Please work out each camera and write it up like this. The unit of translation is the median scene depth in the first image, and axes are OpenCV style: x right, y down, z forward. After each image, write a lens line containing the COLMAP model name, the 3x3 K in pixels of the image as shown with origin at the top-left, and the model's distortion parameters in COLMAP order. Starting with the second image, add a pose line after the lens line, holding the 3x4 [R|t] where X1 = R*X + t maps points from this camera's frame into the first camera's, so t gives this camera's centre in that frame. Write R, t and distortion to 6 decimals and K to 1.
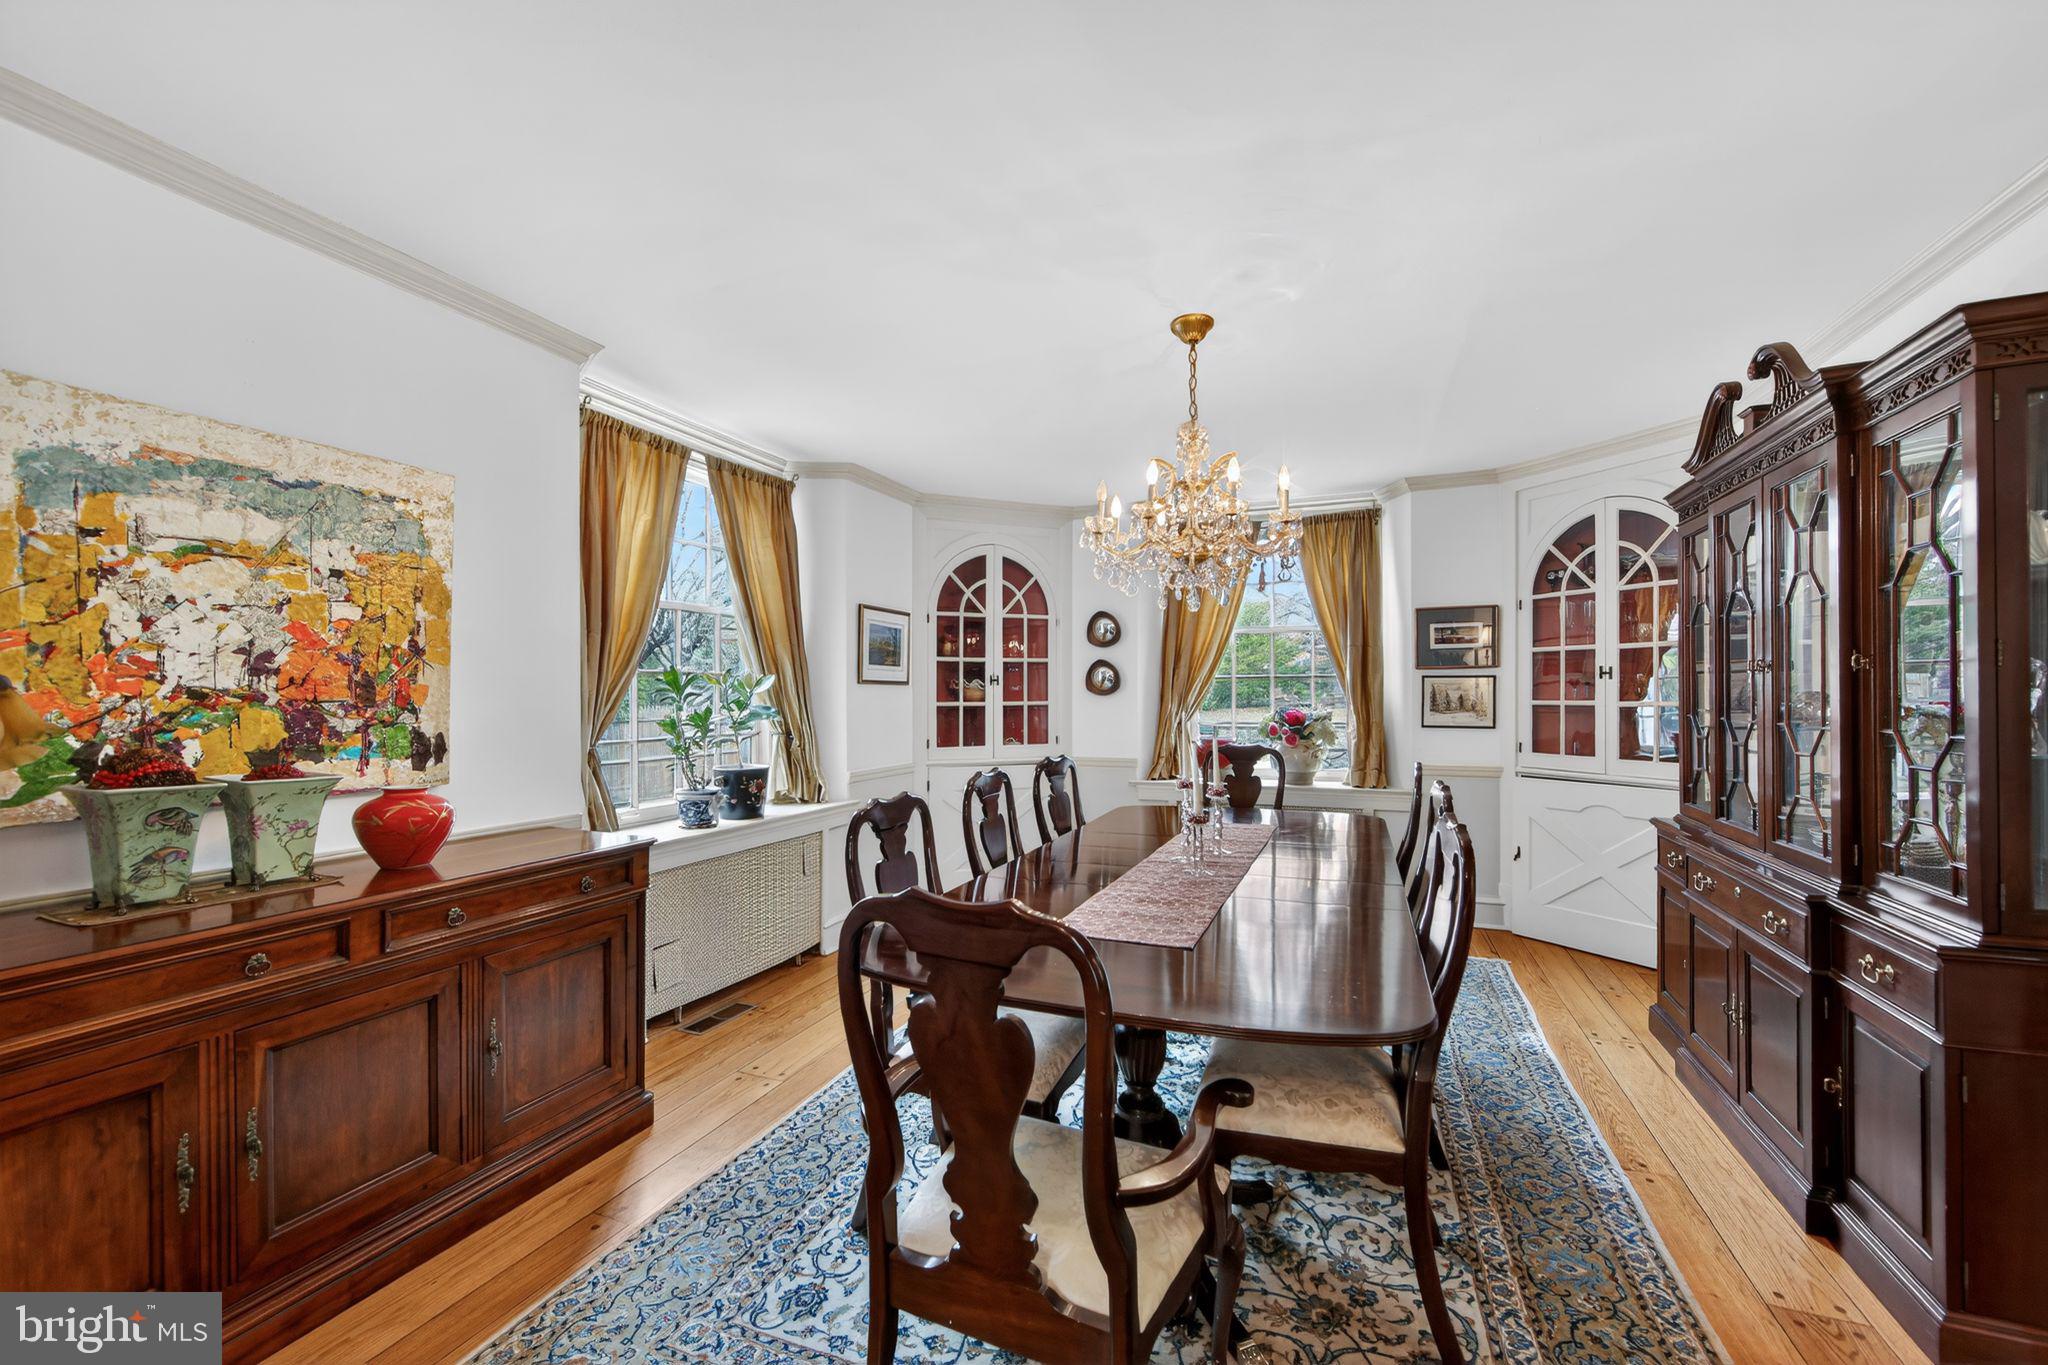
lens RADIAL K [[808.5, 0, 1025.6], [0, 808.5, 687.3], [0, 0, 1]] dist [-0.011435, -0.000107]
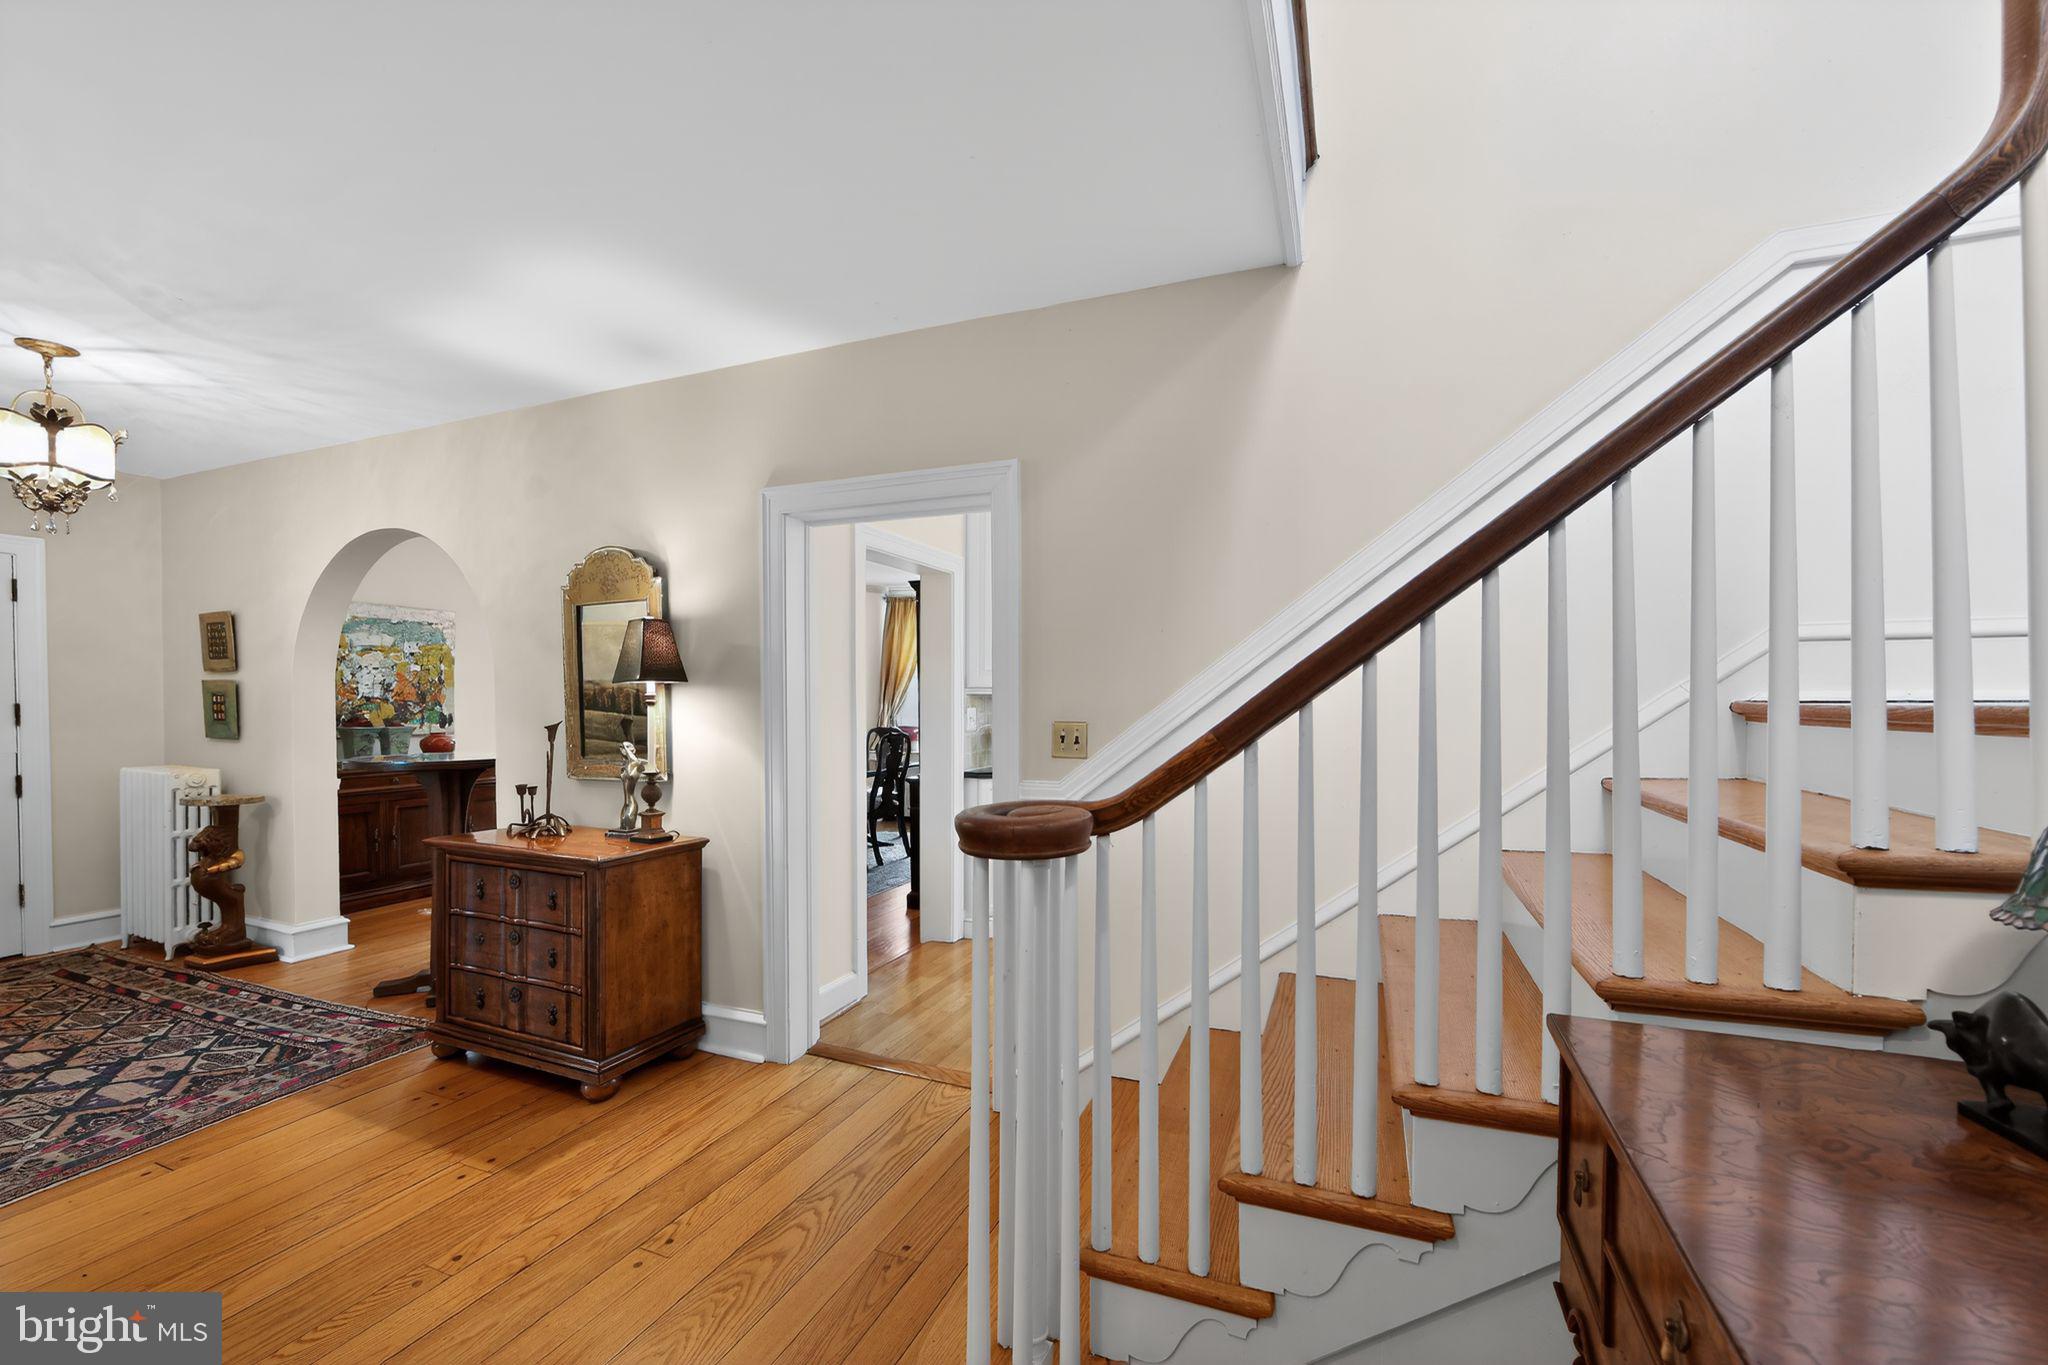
lens RADIAL K [[808.5, 0, 1025.7], [0, 808.5, 699.1], [0, 0, 1]] dist [-0.011435, -0.000107]
pose [[0.999999, -0.000648, 0.001034, 1.285599], [0.000639, 0.999957, 0.009293, -0.014440], [-0.001040, -0.009292, 0.999956, -1.822915]]
